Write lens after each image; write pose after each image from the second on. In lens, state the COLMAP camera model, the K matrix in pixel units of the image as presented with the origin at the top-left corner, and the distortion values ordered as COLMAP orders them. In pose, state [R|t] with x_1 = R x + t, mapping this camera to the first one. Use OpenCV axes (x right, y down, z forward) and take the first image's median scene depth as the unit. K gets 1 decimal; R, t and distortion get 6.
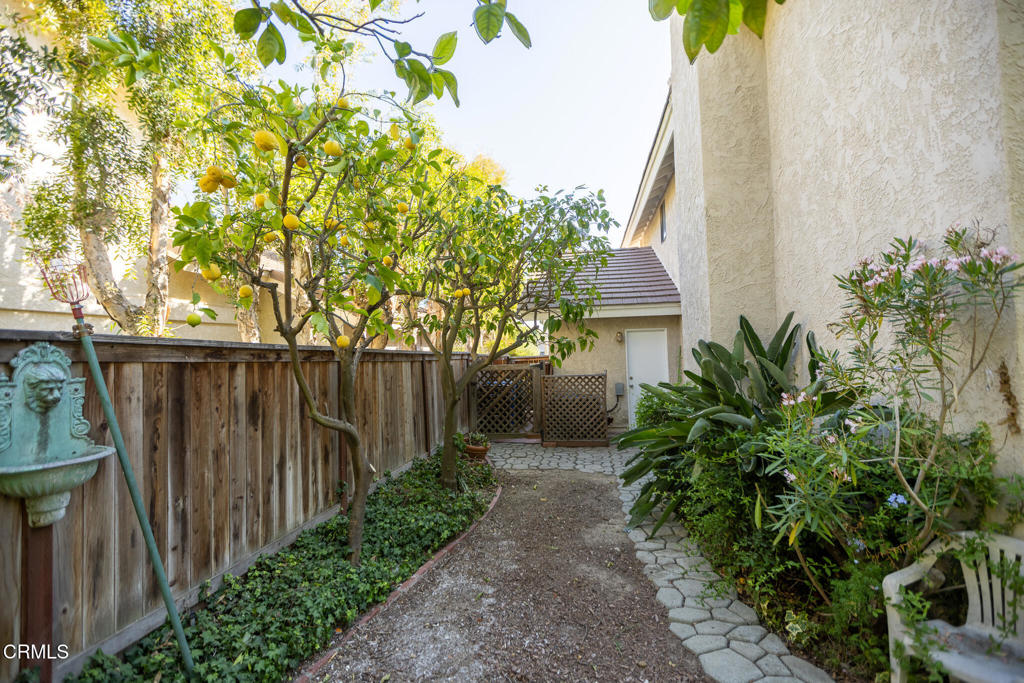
lens RADIAL K [[471.1, 0, 510.9], [0, 471.1, 339.3], [0, 0, 1]] dist [0.000302, 0.000045]
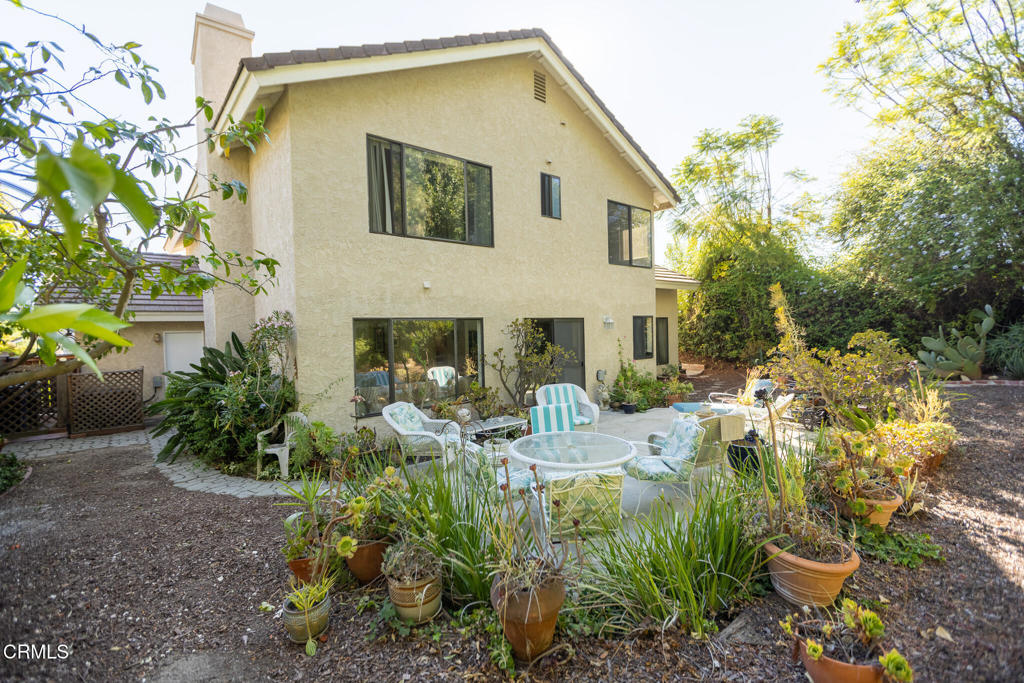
lens RADIAL K [[471.1, 0, 511.7], [0, 471.1, 340.6], [0, 0, 1]] dist [0.000302, 0.000045]
pose [[0.657629, -0.001611, 0.753341, -0.084006], [-0.012592, 0.999835, 0.013130, -0.027492], [-0.753237, -0.018120, 0.657500, -0.500765]]
